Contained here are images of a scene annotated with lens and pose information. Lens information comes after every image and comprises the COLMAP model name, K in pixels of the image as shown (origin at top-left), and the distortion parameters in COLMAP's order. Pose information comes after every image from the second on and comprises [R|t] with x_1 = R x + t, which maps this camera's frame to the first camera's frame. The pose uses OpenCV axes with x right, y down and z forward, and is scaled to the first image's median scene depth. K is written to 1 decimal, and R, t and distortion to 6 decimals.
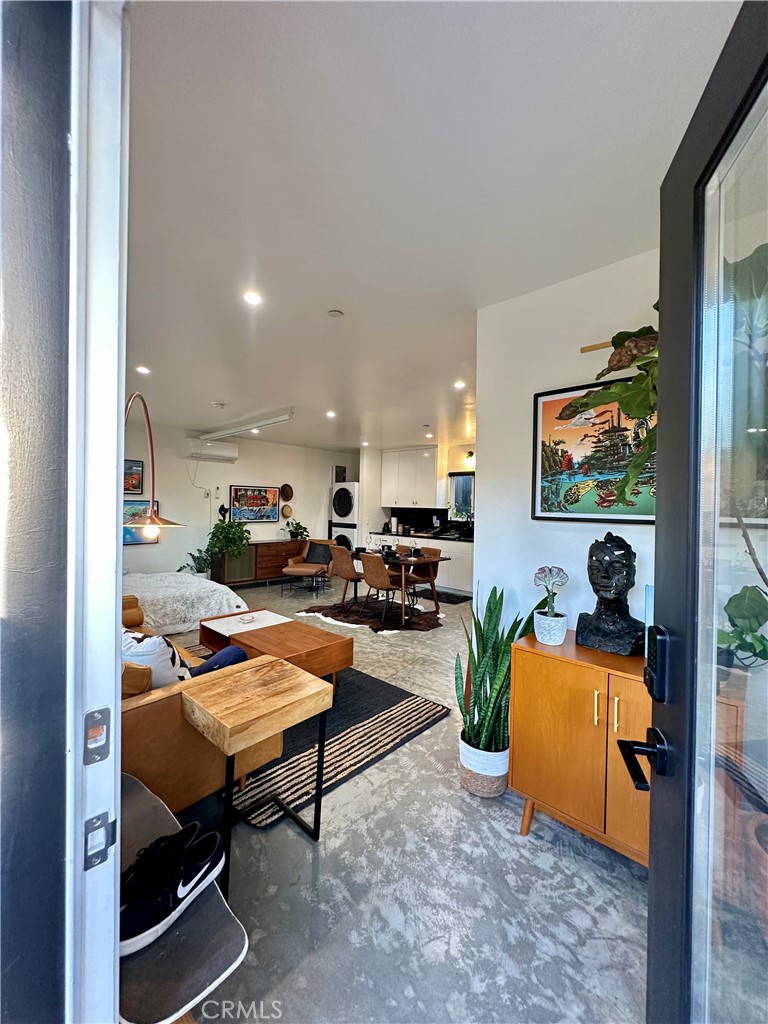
lens RADIAL K [[409.2, 0, 387.4], [0, 409.2, 510.0], [0, 0, 1]] dist [-0.002463, 0.000585]
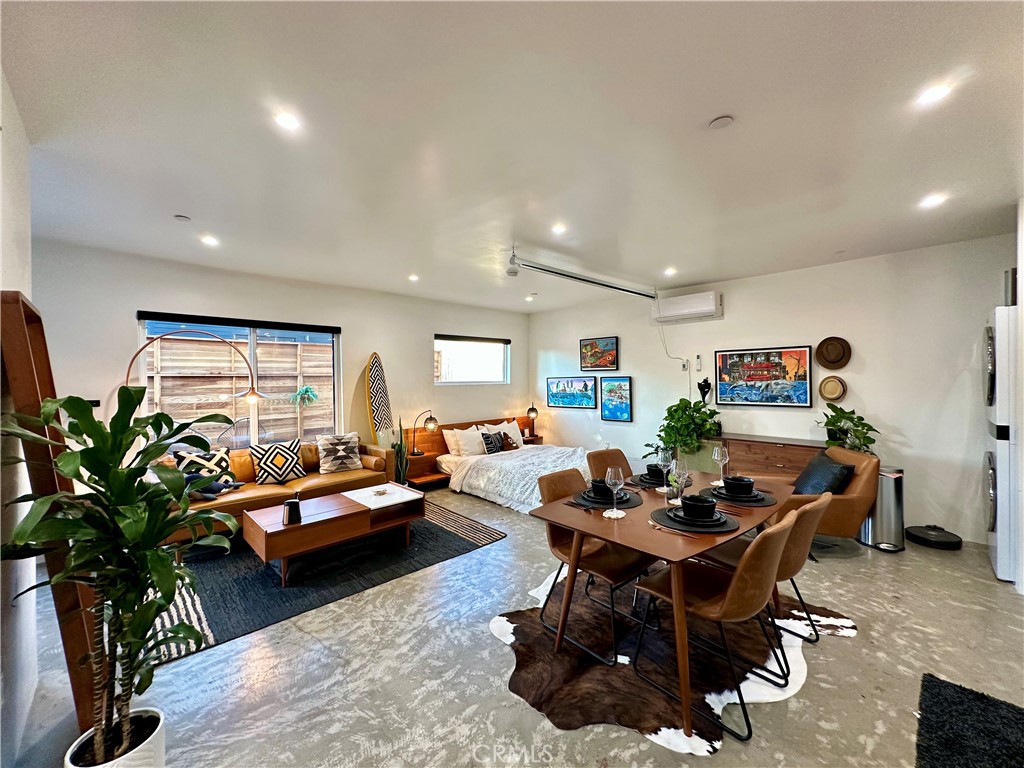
lens RADIAL K [[409.2, 0, 510.7], [0, 409.2, 382.6], [0, 0, 1]] dist [-0.002463, 0.000585]
pose [[-0.054601, -0.007826, -0.998478, 0.483307], [-0.000411, 0.999969, -0.007815, -0.000943], [0.998508, -0.000016, -0.054603, 0.988762]]
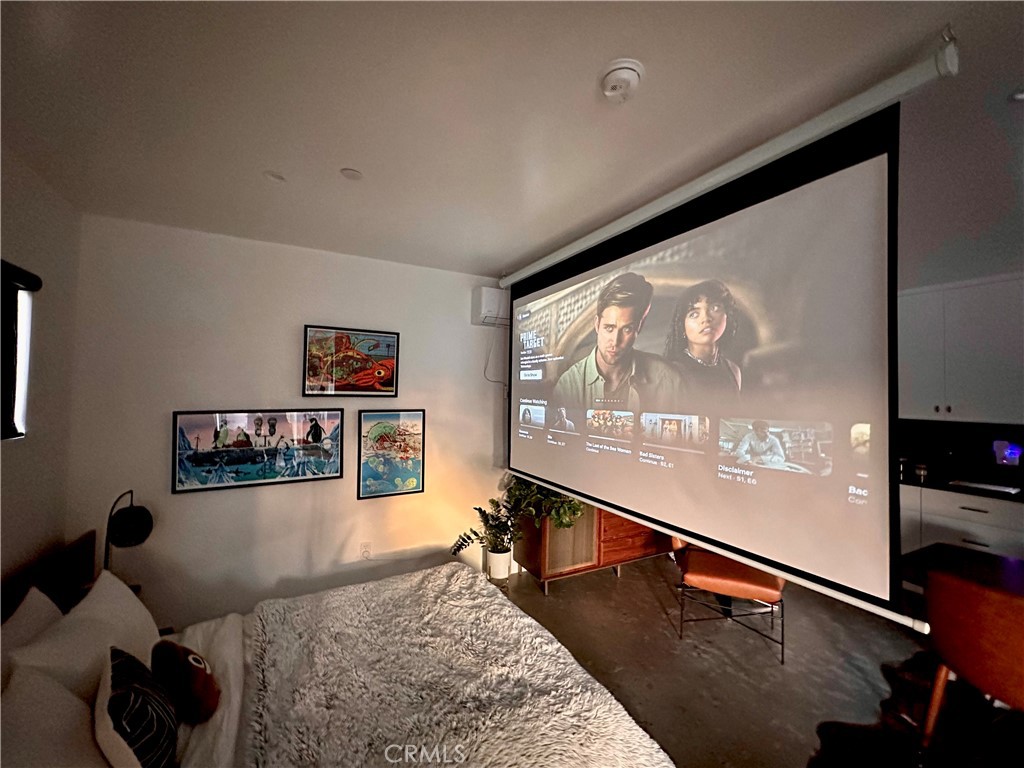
lens RADIAL K [[409.2, 0, 510.7], [0, 409.2, 382.6], [0, 0, 1]] dist [-0.002463, 0.000585]
pose [[0.950287, -0.012440, -0.311127, -0.377276], [-0.000691, 0.999115, -0.042058, -0.043424], [0.311374, 0.040182, 0.949437, 0.689417]]
